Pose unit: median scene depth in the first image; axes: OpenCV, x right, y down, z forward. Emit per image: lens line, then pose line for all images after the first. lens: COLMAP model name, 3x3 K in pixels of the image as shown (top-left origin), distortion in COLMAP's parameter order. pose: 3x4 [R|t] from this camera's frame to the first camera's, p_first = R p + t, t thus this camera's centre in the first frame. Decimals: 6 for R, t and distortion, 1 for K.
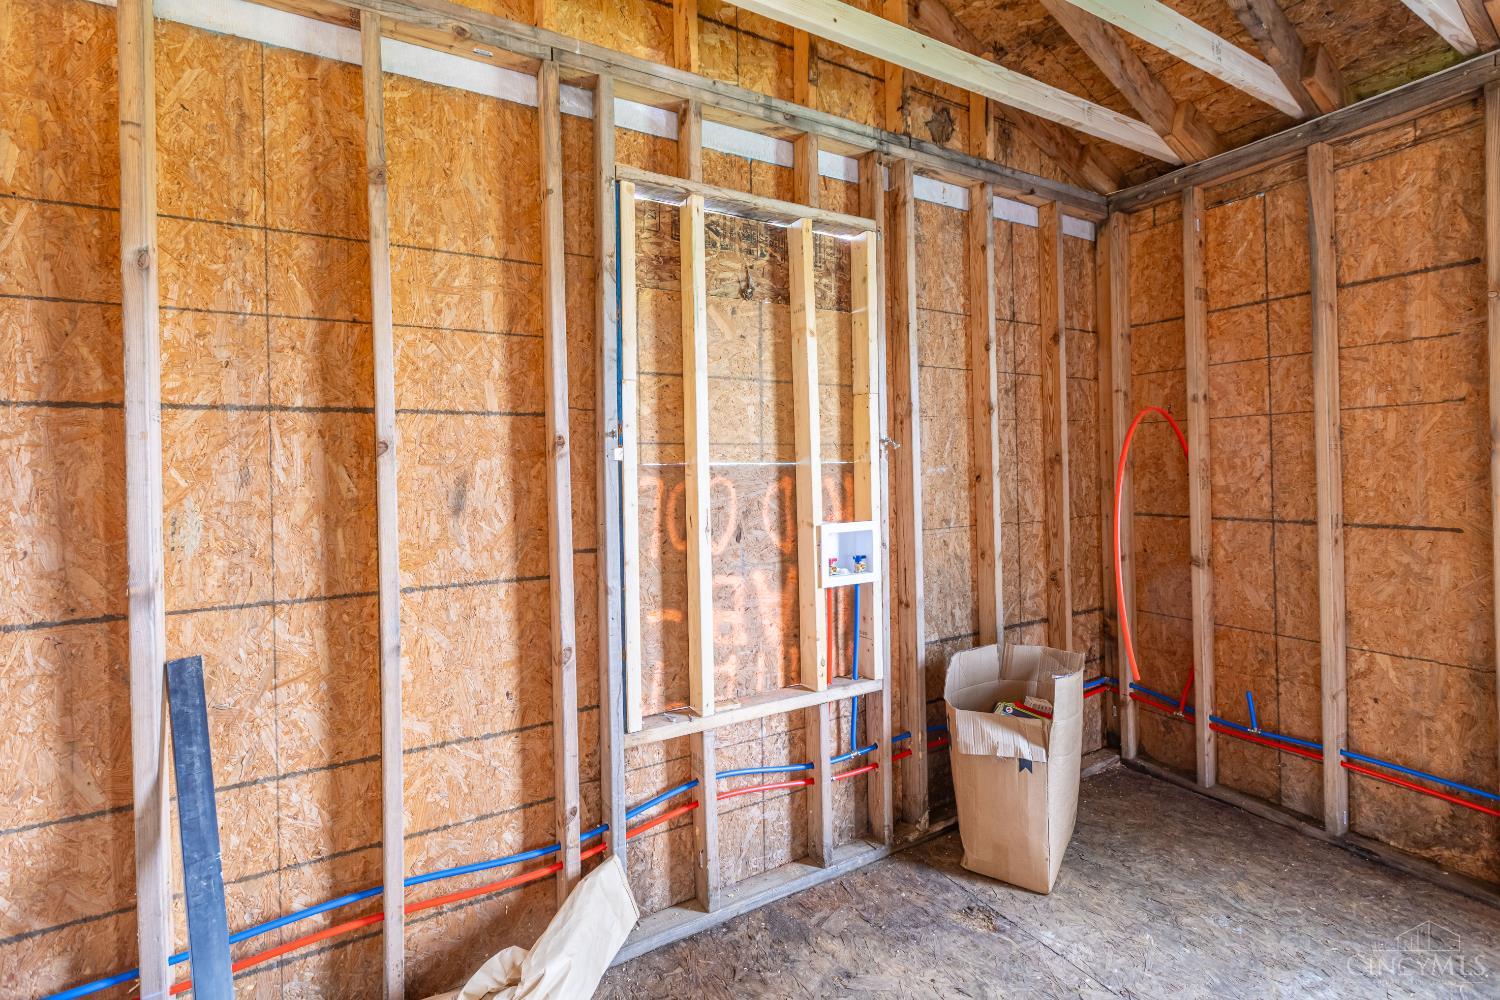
lens RADIAL K [[665.5, 0, 751.5], [0, 665.5, 460.7], [0, 0, 1]] dist [0.003397, -0.000630]
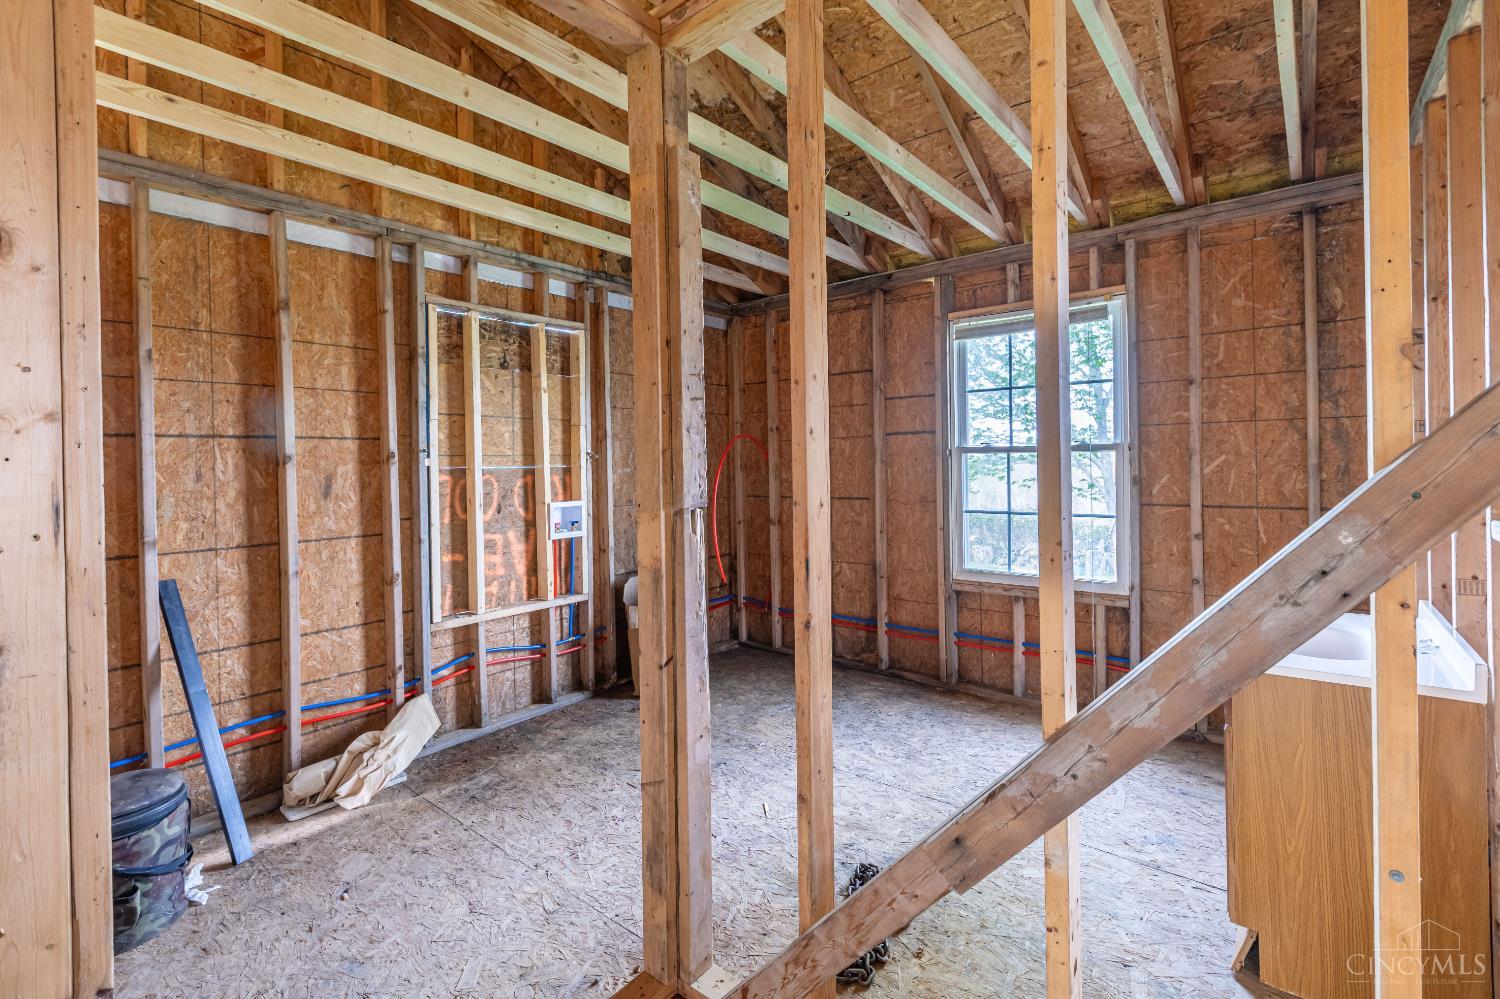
lens RADIAL K [[665.5, 0, 745.5], [0, 665.5, 460.9], [0, 0, 1]] dist [0.003397, -0.000630]
pose [[0.933052, 0.001319, 0.359740, -0.047098], [-0.001290, 0.999999, -0.000320, -0.012600], [-0.359740, -0.000165, 0.933053, -0.853439]]
